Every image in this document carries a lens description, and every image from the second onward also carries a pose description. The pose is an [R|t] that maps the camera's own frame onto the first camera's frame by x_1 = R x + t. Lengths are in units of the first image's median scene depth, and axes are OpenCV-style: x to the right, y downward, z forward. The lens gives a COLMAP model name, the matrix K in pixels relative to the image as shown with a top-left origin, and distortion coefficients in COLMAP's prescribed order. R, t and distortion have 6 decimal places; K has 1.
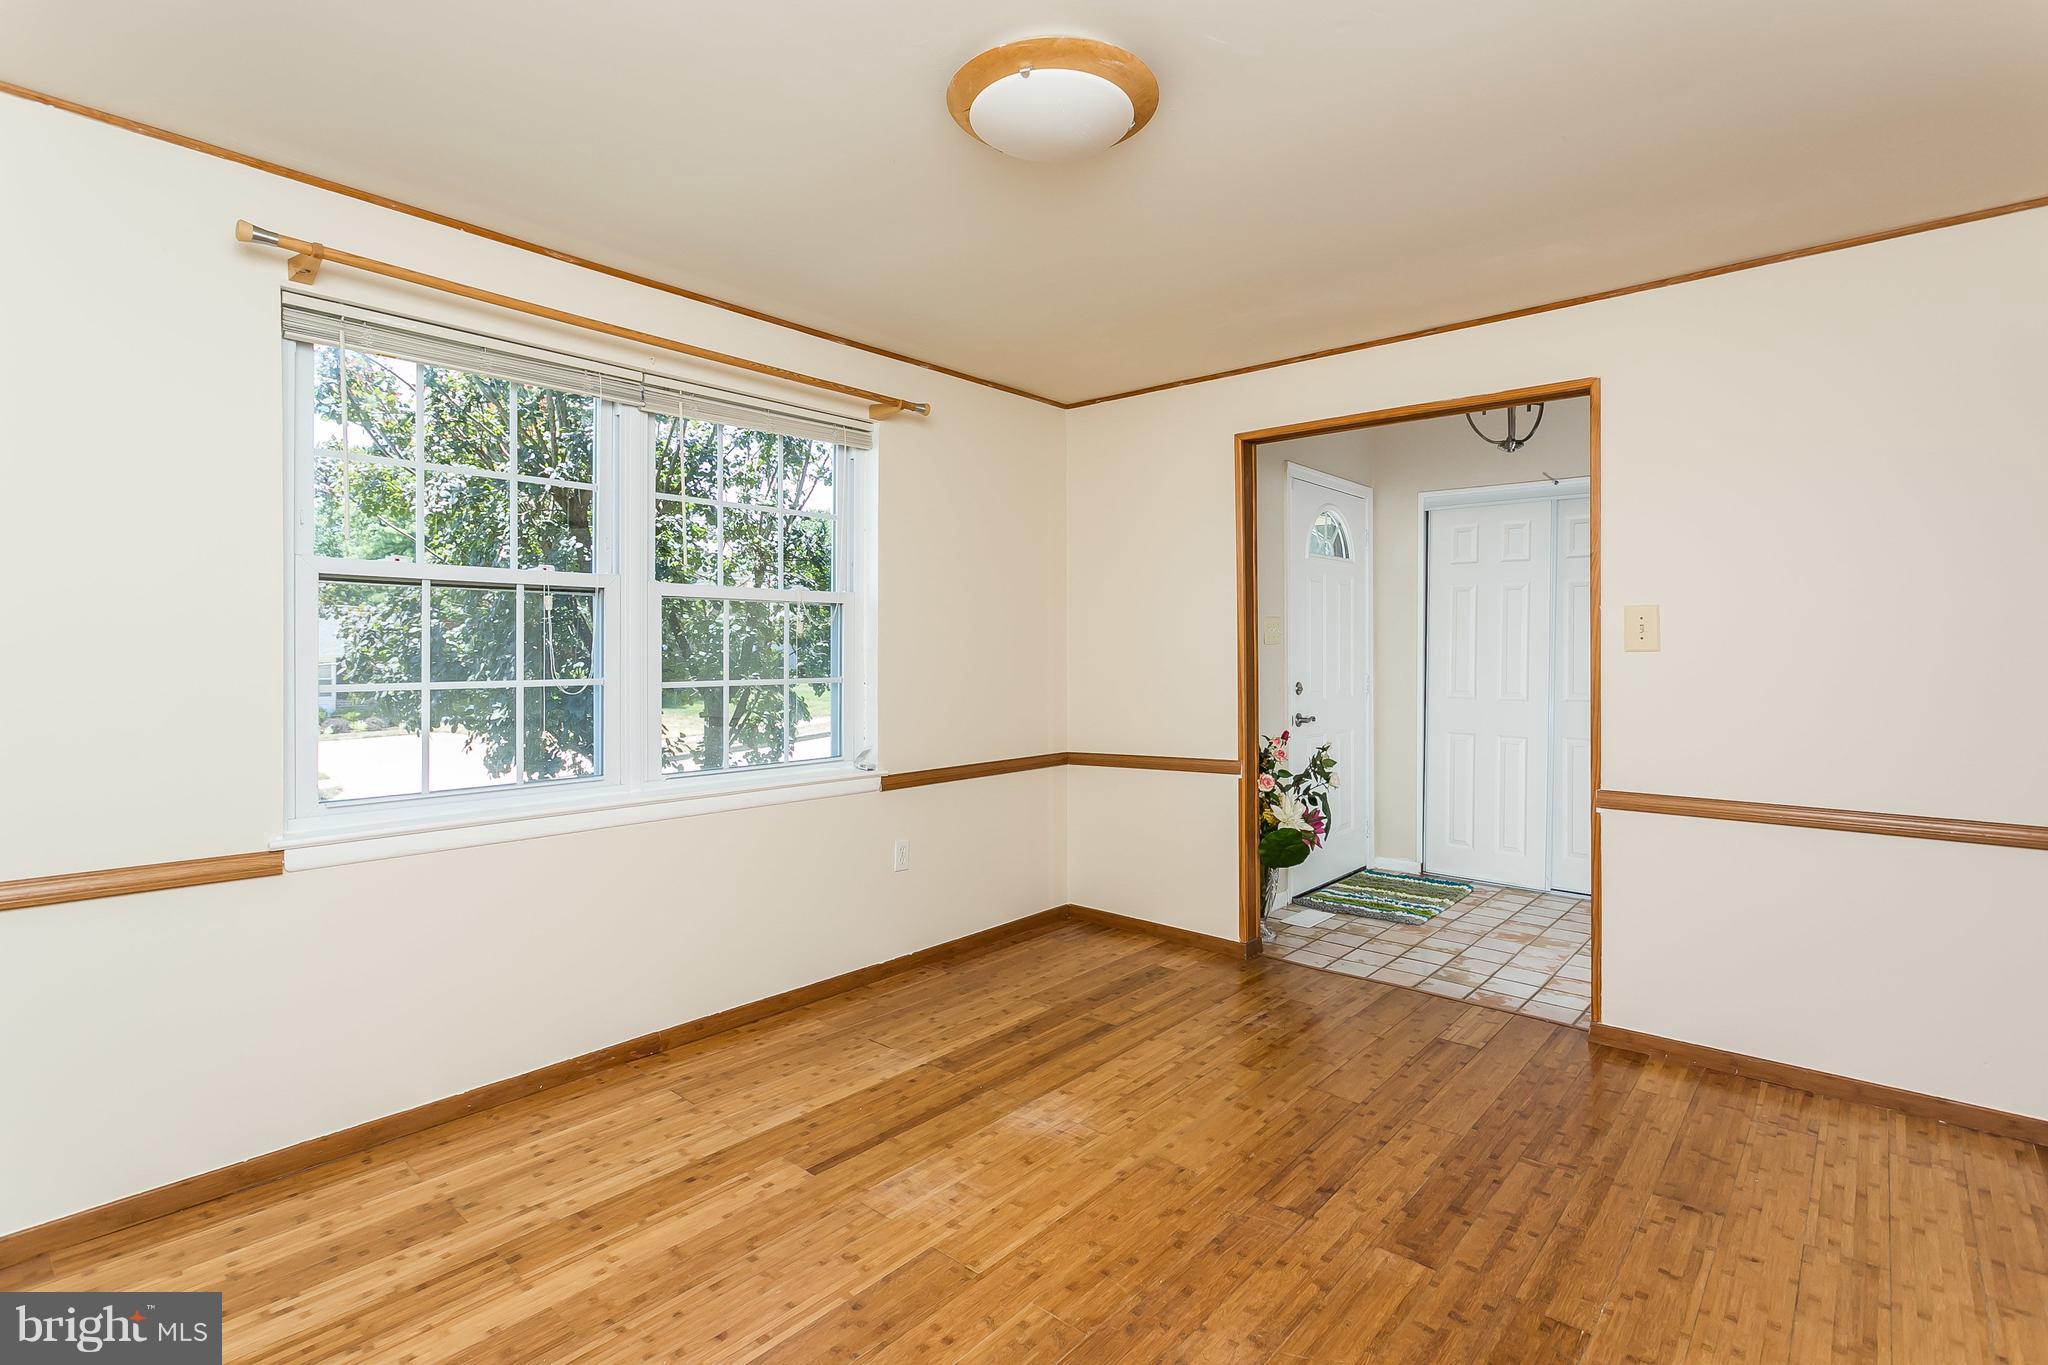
lens RADIAL K [[976.6, 0, 1007.2], [0, 976.6, 639.6], [0, 0, 1]] dist [-0.000647, 0.001089]
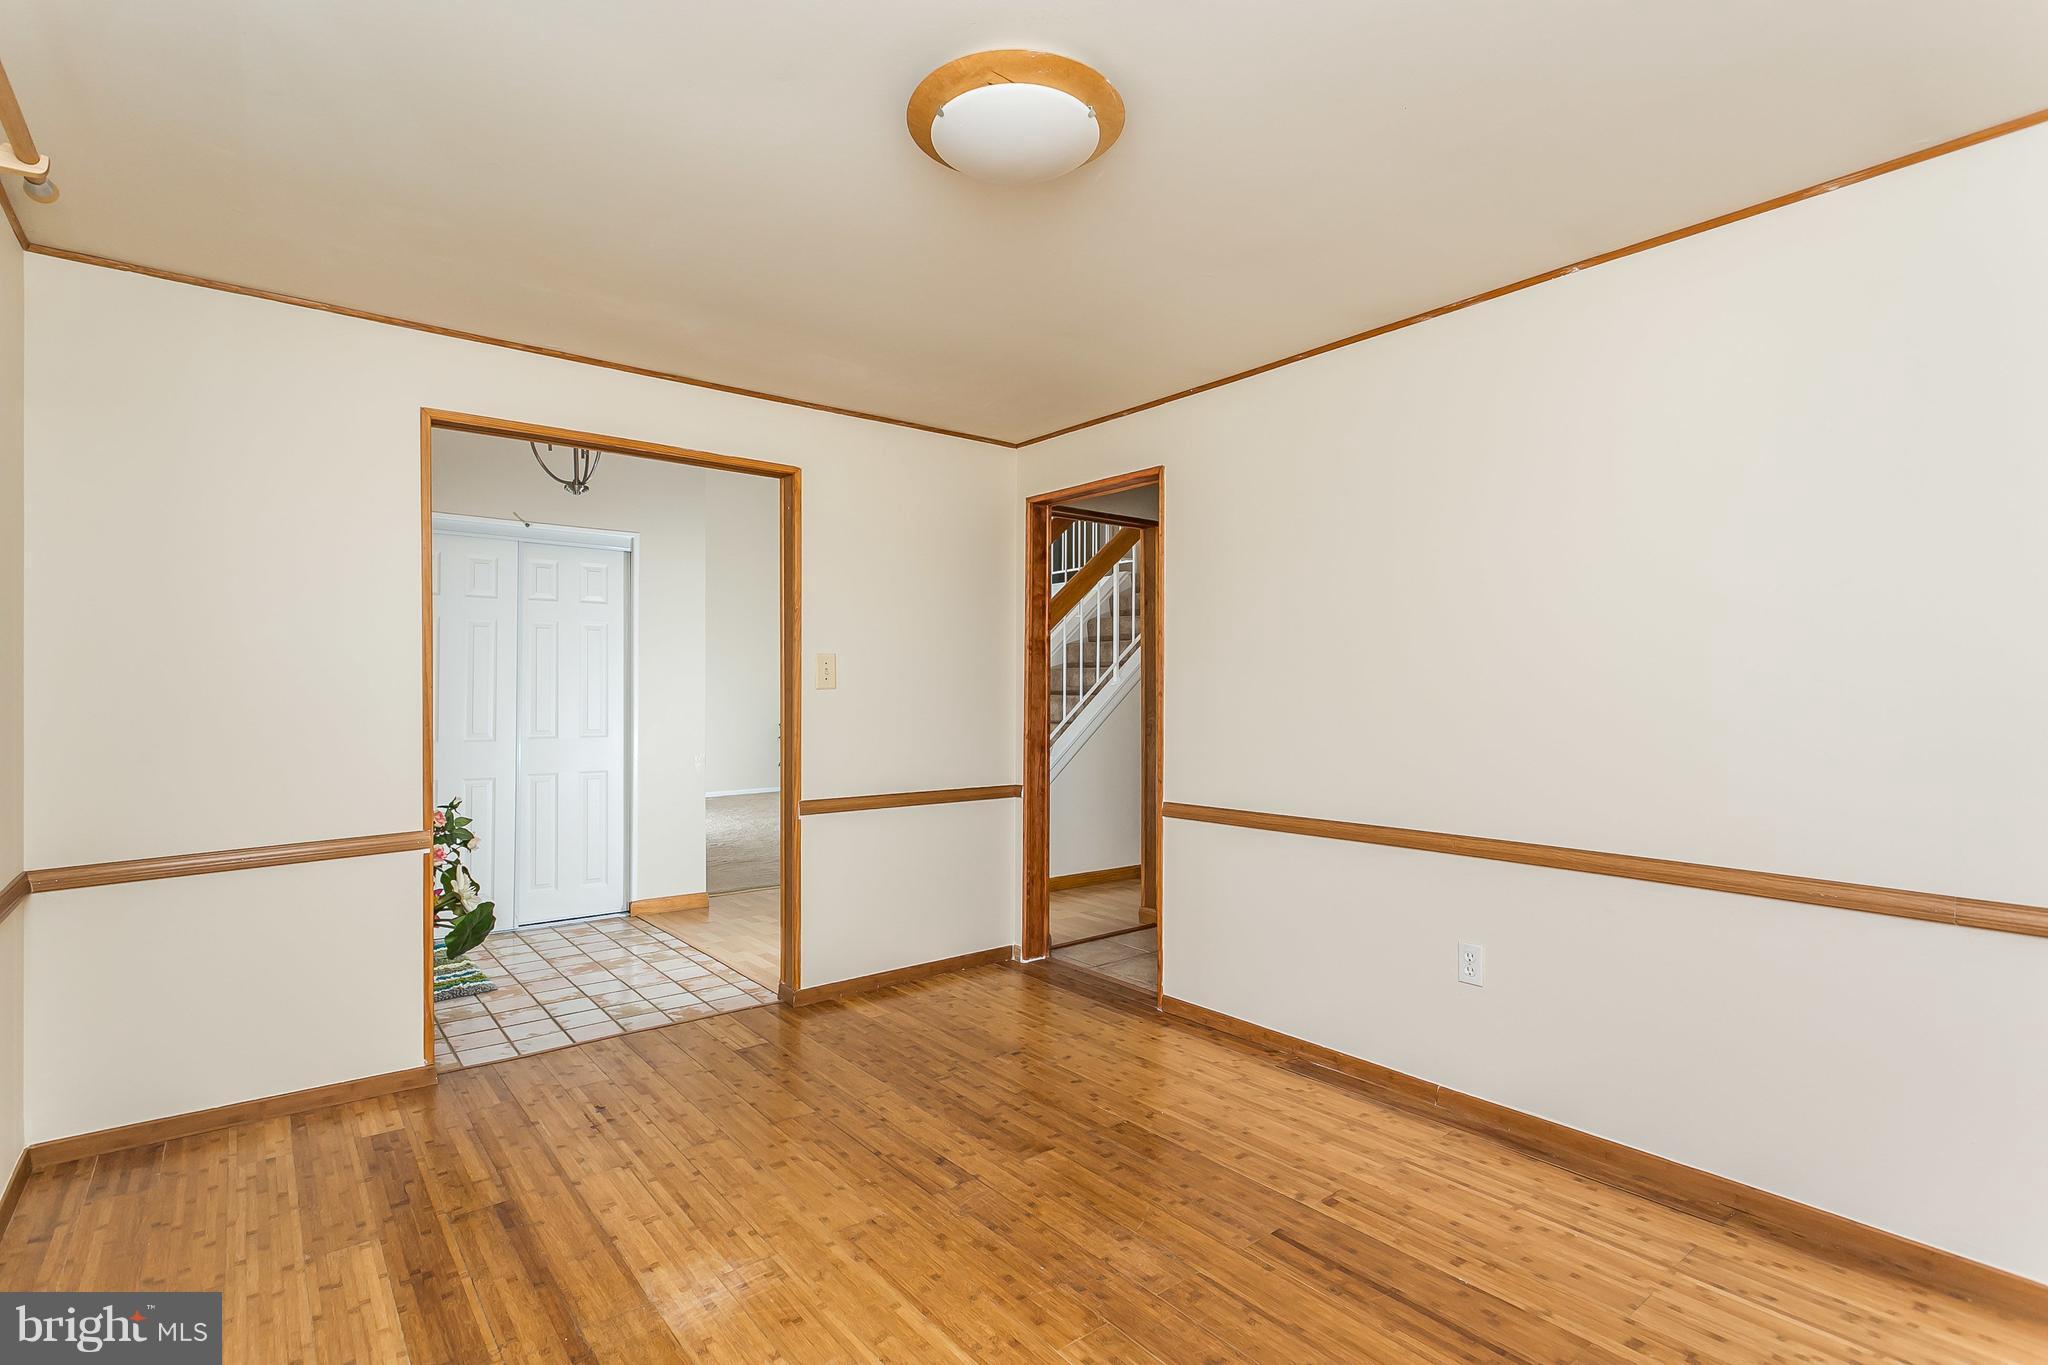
lens RADIAL K [[976.6, 0, 1010.9], [0, 976.6, 689.9], [0, 0, 1]] dist [-0.000647, 0.001089]
pose [[0.173482, -0.000638, 0.984837, -0.678086], [-0.009175, 0.999955, 0.002264, 0.008732], [-0.984794, -0.009429, 0.173468, 0.628589]]
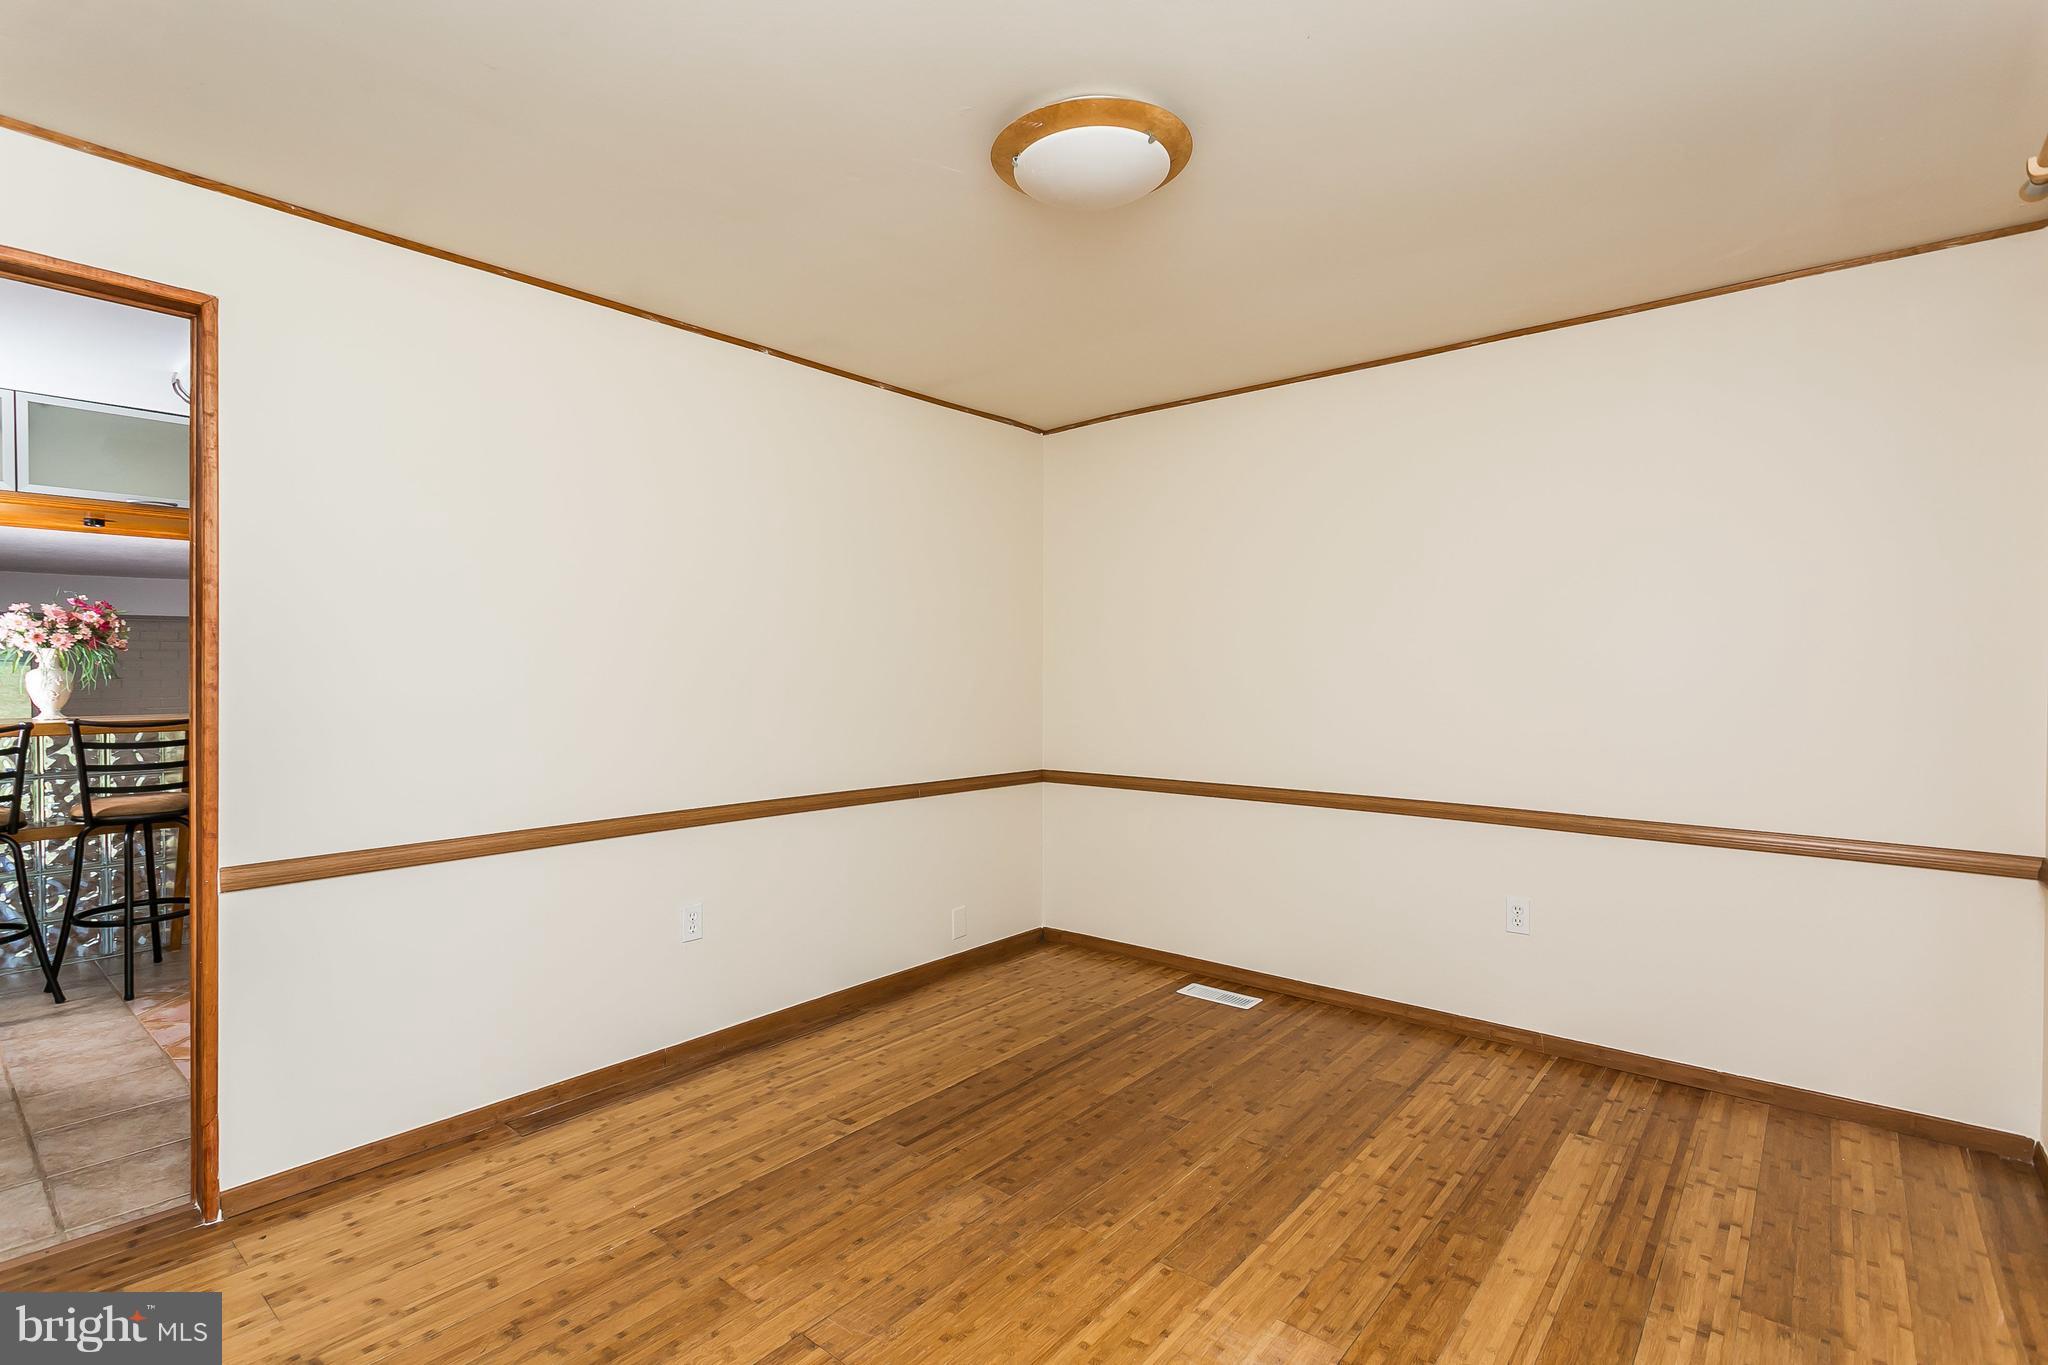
lens RADIAL K [[976.6, 0, 1010.9], [0, 976.6, 678.0], [0, 0, 1]] dist [-0.000647, 0.001089]
pose [[-0.999633, 0.000696, -0.027089, 0.119536], [0.000749, 0.999998, -0.001934, 0.010391], [0.027087, -0.001954, -0.999631, 1.540296]]
